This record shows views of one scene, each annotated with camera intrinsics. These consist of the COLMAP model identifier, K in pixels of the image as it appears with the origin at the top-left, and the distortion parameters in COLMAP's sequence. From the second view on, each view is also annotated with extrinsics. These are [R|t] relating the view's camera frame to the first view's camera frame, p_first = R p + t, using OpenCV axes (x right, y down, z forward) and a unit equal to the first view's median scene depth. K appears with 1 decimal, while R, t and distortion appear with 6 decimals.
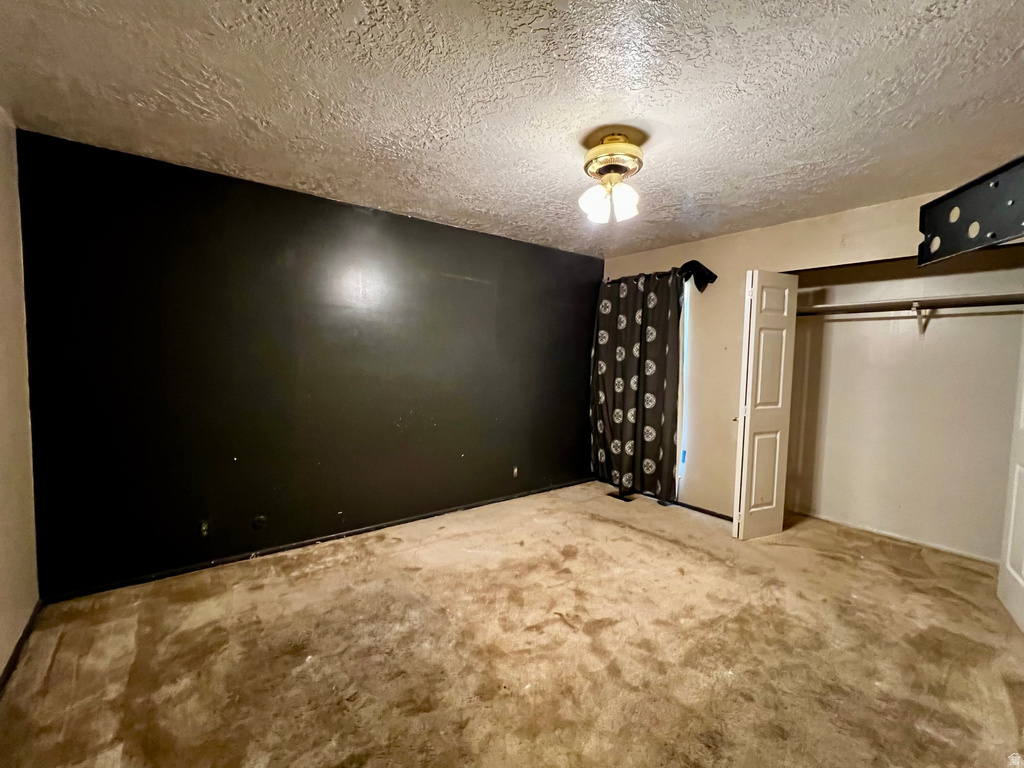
lens RADIAL K [[438.5, 0, 508.4], [0, 438.5, 386.5], [0, 0, 1]] dist [-0.000380, -0.000661]
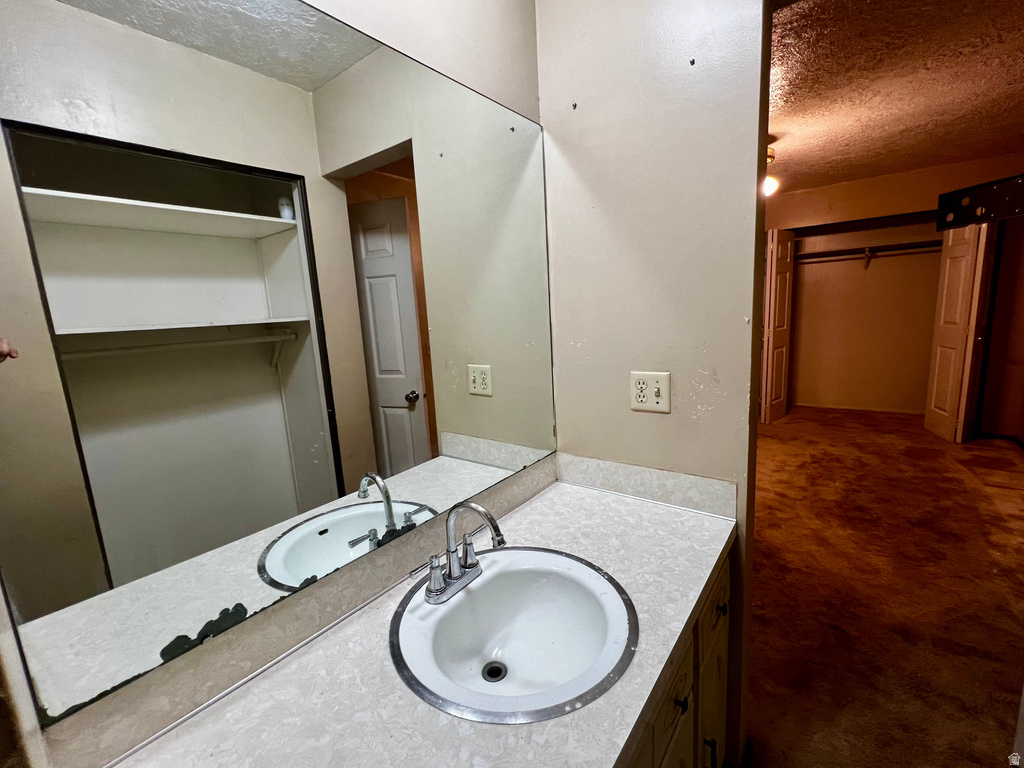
lens RADIAL K [[438.5, 0, 510.7], [0, 438.5, 384.6], [0, 0, 1]] dist [-0.000380, -0.000661]
pose [[0.962078, -0.117671, 0.246089, -0.876156], [0.093652, 0.989821, 0.107165, -0.010336], [-0.256194, -0.080054, 0.963305, -0.209611]]
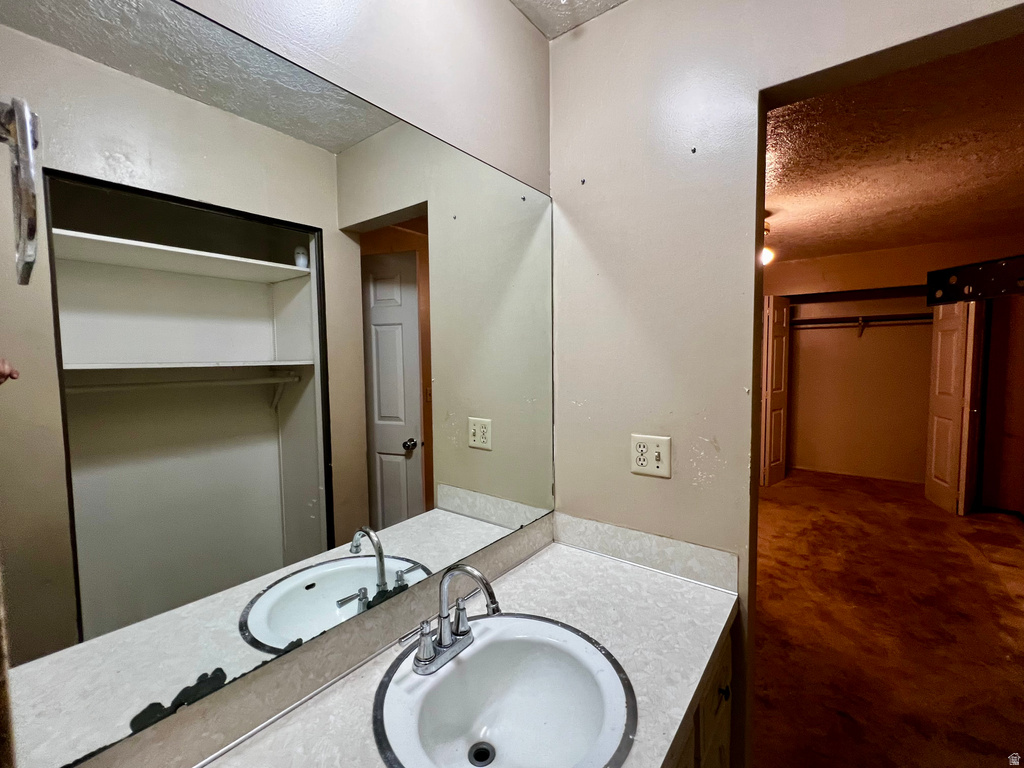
lens RADIAL K [[438.5, 0, 510.5], [0, 438.5, 385.3], [0, 0, 1]] dist [-0.000380, -0.000661]
pose [[0.964898, -0.046459, 0.258485, -0.881054], [0.047680, 0.998861, 0.001546, -0.023267], [-0.258262, 0.010833, 0.966014, -0.211827]]
